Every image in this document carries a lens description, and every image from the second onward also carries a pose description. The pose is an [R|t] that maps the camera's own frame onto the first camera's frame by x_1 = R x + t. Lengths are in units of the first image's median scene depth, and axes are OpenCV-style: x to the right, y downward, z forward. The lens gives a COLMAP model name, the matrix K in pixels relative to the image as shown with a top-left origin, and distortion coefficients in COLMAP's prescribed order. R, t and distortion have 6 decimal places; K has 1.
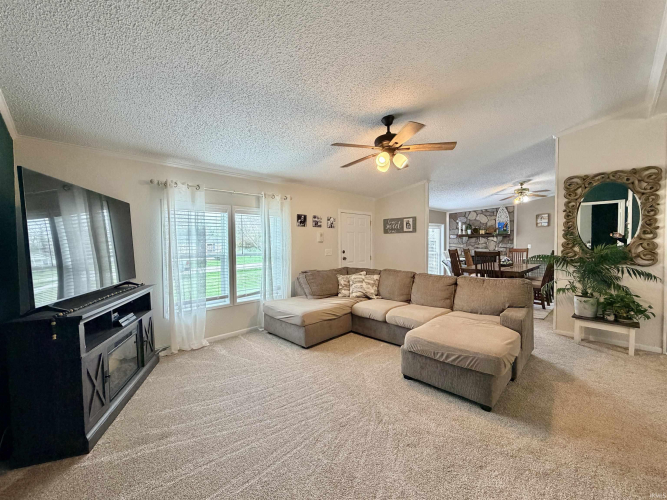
lens RADIAL K [[265.6, 0, 332.4], [0, 265.6, 253.1], [0, 0, 1]] dist [-0.001019, -0.000665]
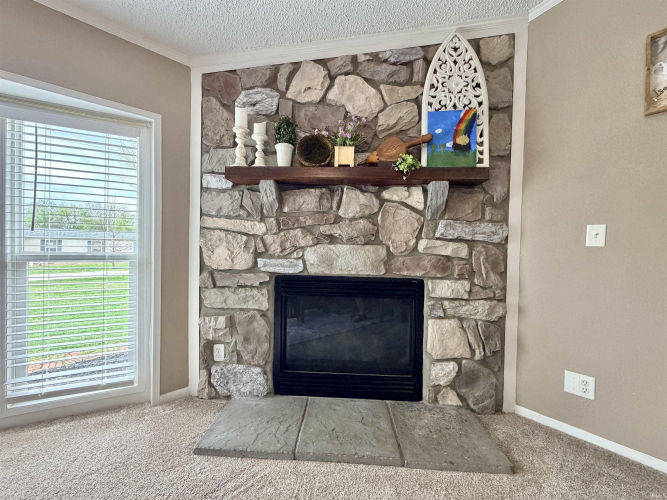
lens RADIAL K [[265.6, 0, 332.2], [0, 265.6, 250.4], [0, 0, 1]] dist [-0.001019, -0.000665]
pose [[0.999338, 0.032059, -0.017185, 0.557973], [-0.032620, 0.998909, -0.033416, -0.004214], [0.016095, 0.033954, 0.999294, 0.805297]]
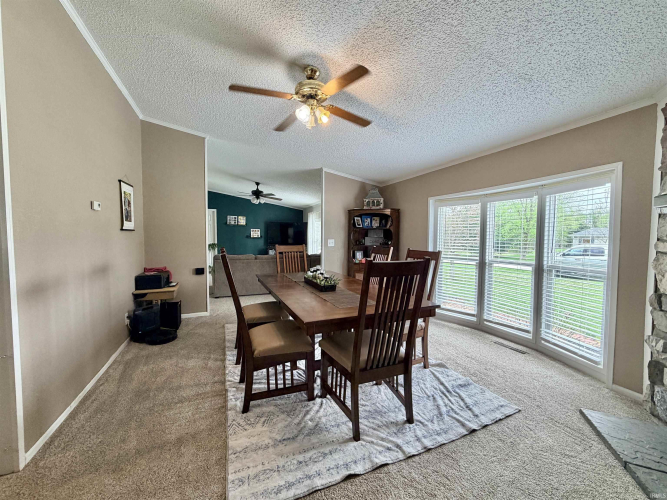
lens RADIAL K [[265.6, 0, 333.2], [0, 265.6, 249.0], [0, 0, 1]] dist [-0.001019, -0.000665]
pose [[-0.343603, 0.047884, -0.937894, 0.757396], [-0.043236, 0.996834, 0.066733, -0.032067], [0.938119, 0.063480, -0.340445, 0.834814]]
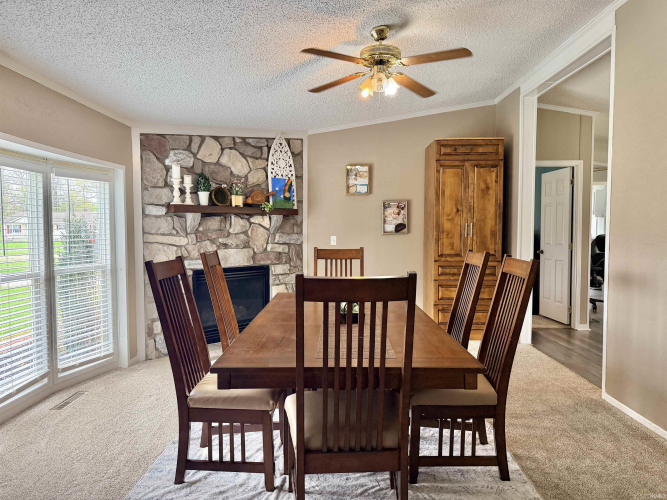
lens RADIAL K [[461.2, 0, 335.5], [0, 461.2, 253.2], [0, 0, 1]] dist [0.012372, -0.000209]
pose [[0.688087, -0.028740, 0.725059, 0.211346], [0.022415, 0.999580, 0.018349, -0.018476], [-0.725282, 0.003626, 0.688442, 0.488080]]
